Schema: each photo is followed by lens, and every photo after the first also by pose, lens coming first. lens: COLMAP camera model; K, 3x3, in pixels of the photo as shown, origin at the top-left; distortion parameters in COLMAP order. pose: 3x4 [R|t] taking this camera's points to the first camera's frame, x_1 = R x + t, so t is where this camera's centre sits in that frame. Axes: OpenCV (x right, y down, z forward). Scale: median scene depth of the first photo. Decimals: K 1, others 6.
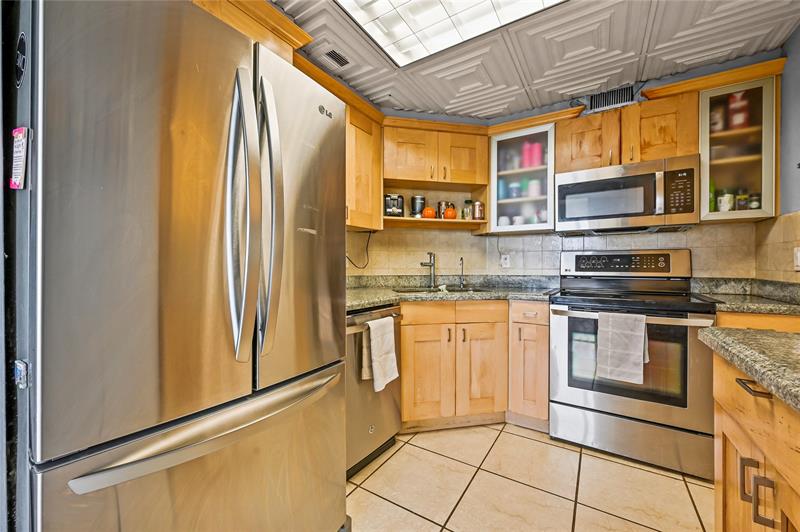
lens RADIAL K [[314.9, 0, 400.0], [0, 314.9, 268.9], [0, 0, 1]] dist [0.000322, 0.000124]
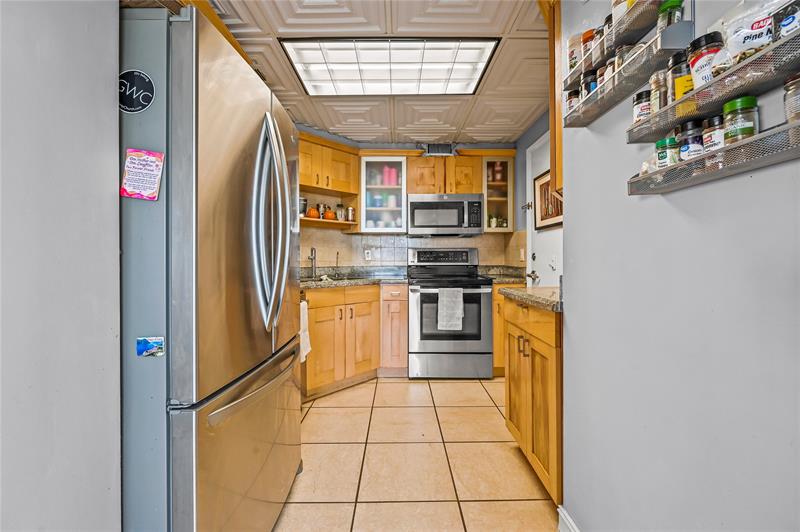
lens RADIAL K [[315.1, 0, 399.4], [0, 315.1, 262.1], [0, 0, 1]] dist [-0.001371, -0.000311]
pose [[0.844372, -0.009376, 0.535676, -0.306558], [0.008583, 0.999955, 0.003974, -0.000256], [-0.535689, 0.001242, 0.844414, -0.176859]]
